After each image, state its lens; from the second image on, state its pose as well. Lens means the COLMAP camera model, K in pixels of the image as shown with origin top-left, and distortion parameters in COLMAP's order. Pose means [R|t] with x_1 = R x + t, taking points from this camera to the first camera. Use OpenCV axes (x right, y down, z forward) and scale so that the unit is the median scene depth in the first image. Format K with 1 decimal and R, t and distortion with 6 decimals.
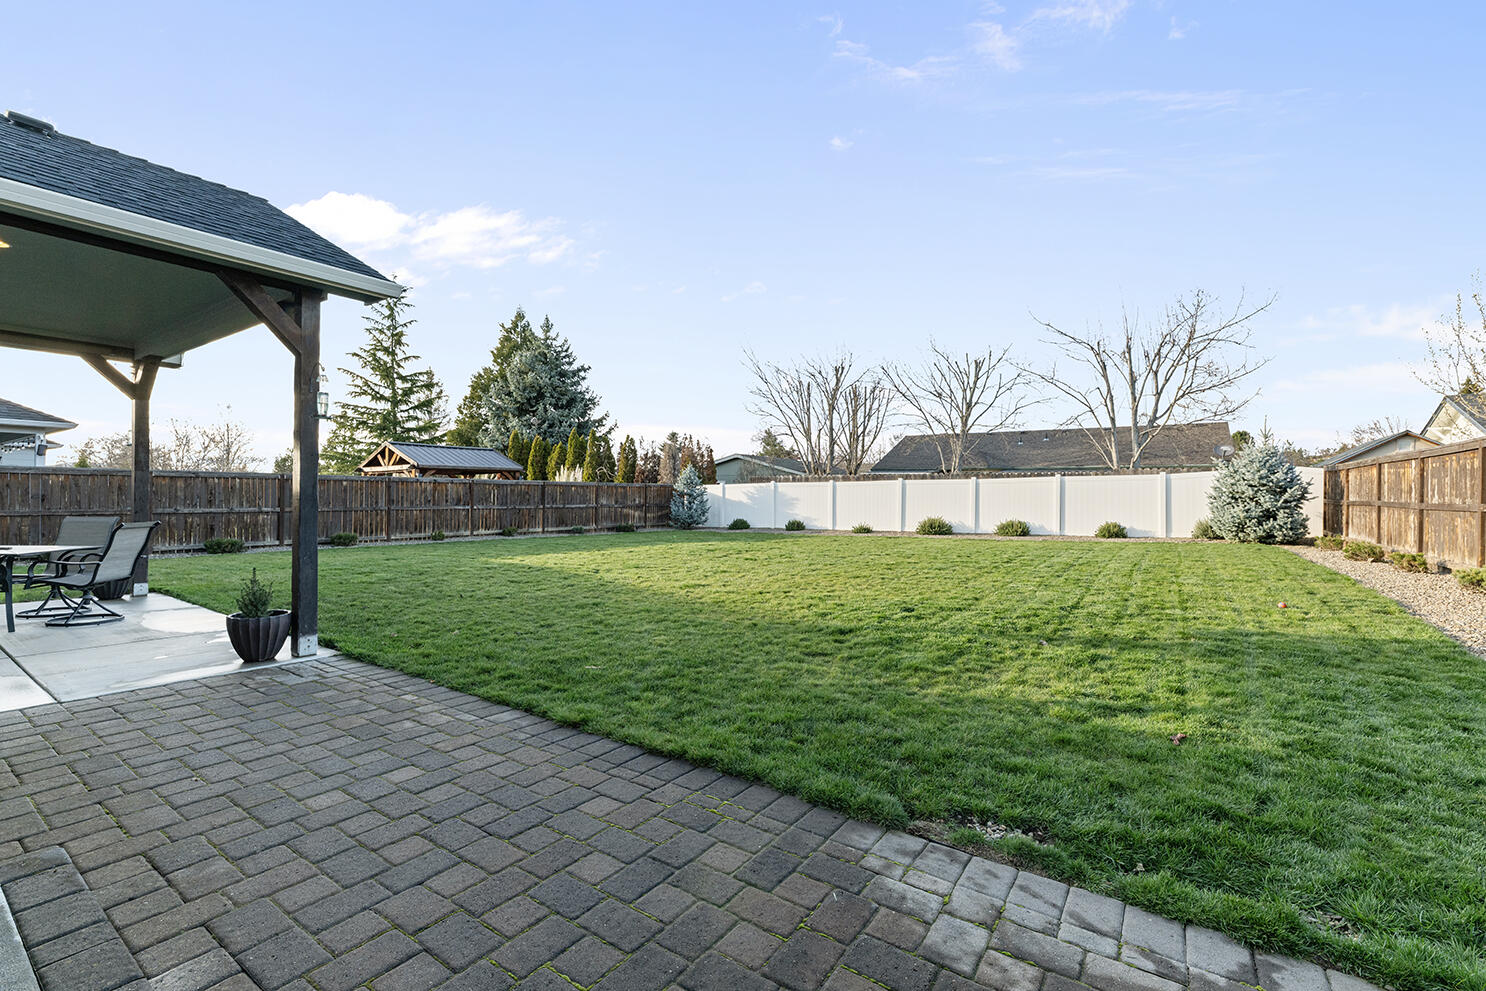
lens RADIAL K [[641.7, 0, 744.5], [0, 641.7, 491.9], [0, 0, 1]] dist [-0.002692, 0.000930]
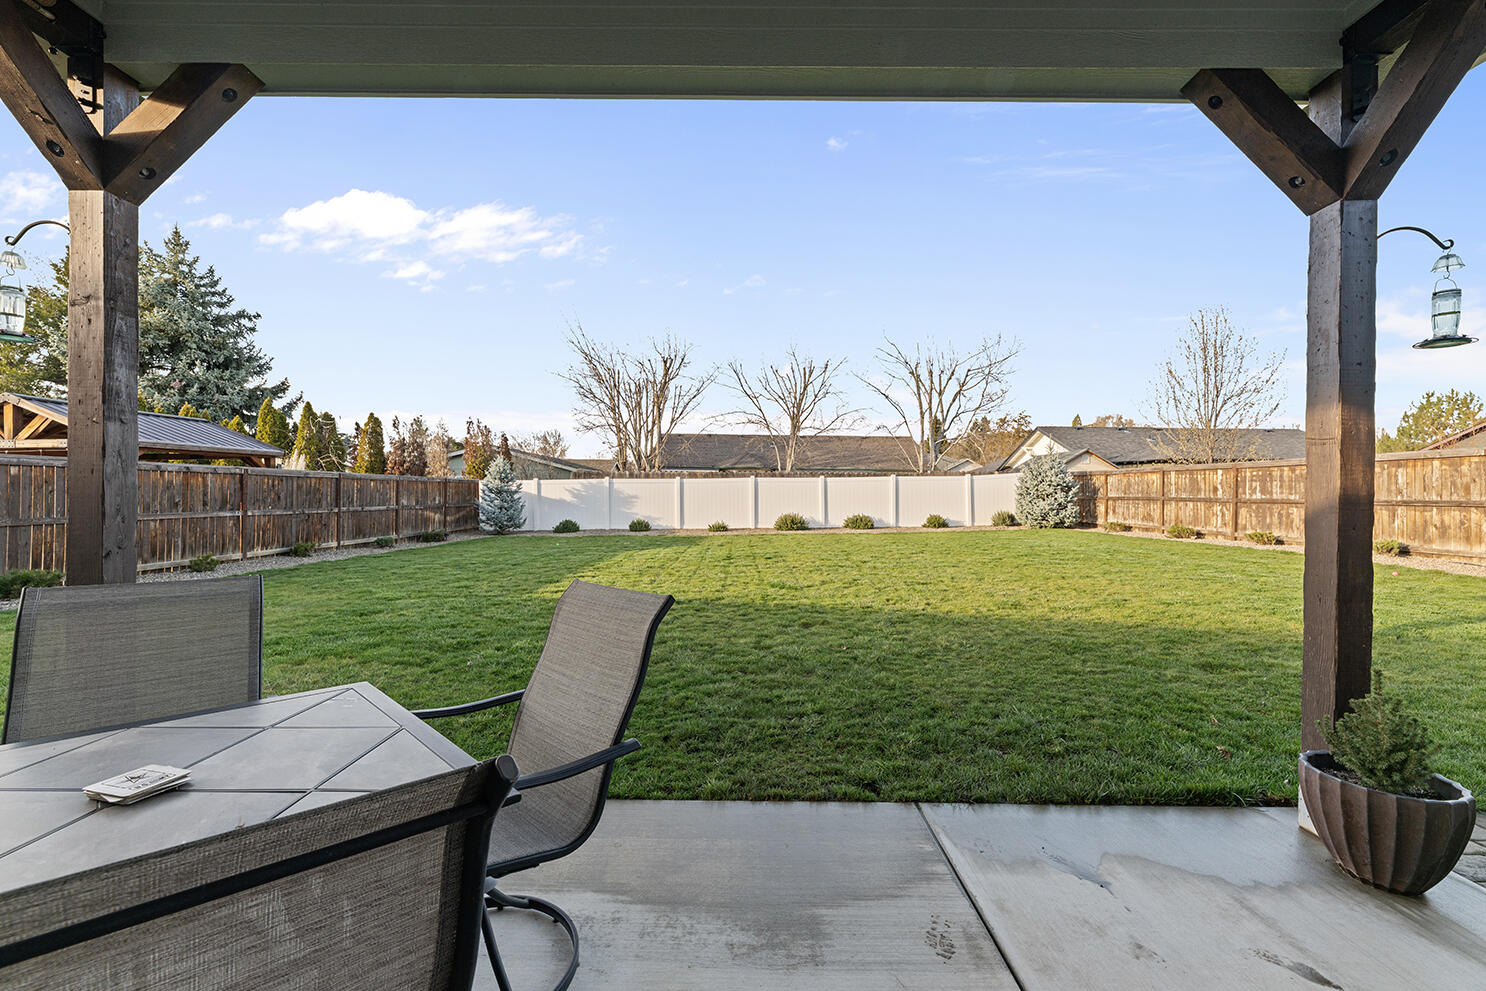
lens RADIAL K [[604.6, 0, 739.3], [0, 604.6, 496.9], [0, 0, 1]] dist [0.000605, -0.000195]
pose [[0.819308, -0.004651, 0.573334, -0.319111], [-0.002448, 0.999930, 0.011610, 0.000884], [-0.573348, -0.010915, 0.819239, 0.224995]]
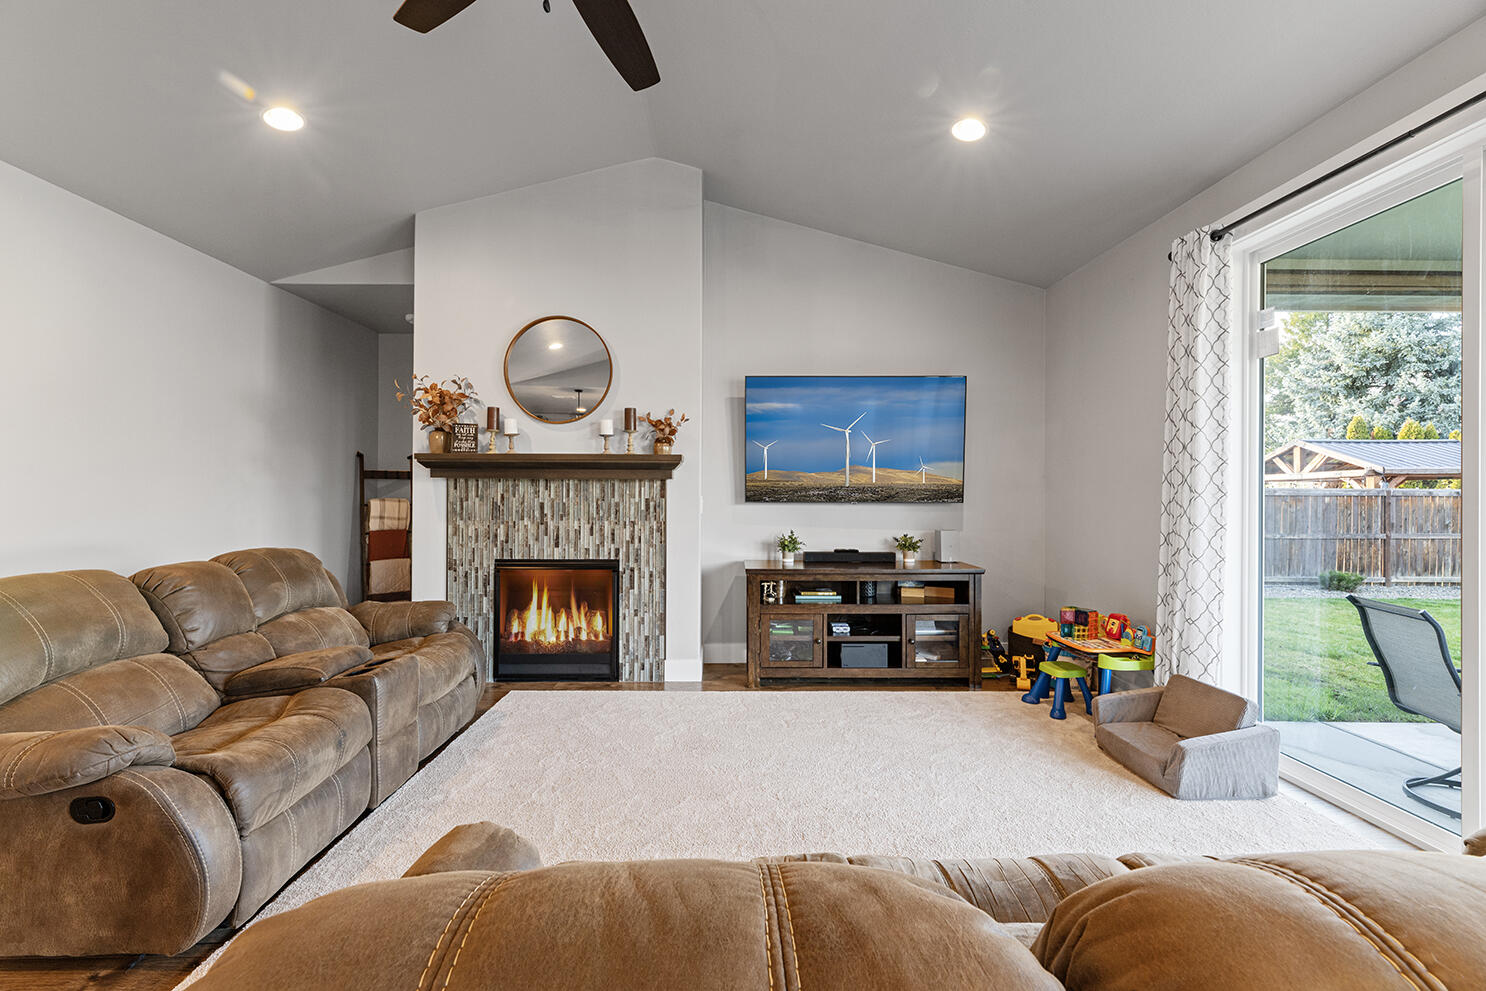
lens RADIAL K [[604.6, 0, 721.5], [0, 604.6, 490.0], [0, 0, 1]] dist [0.000605, -0.000195]
pose [[0.591683, -0.011548, -0.806088, -0.359502], [0.004775, 0.999930, -0.010820, -0.015322], [0.806156, 0.002553, 0.591697, 0.049684]]
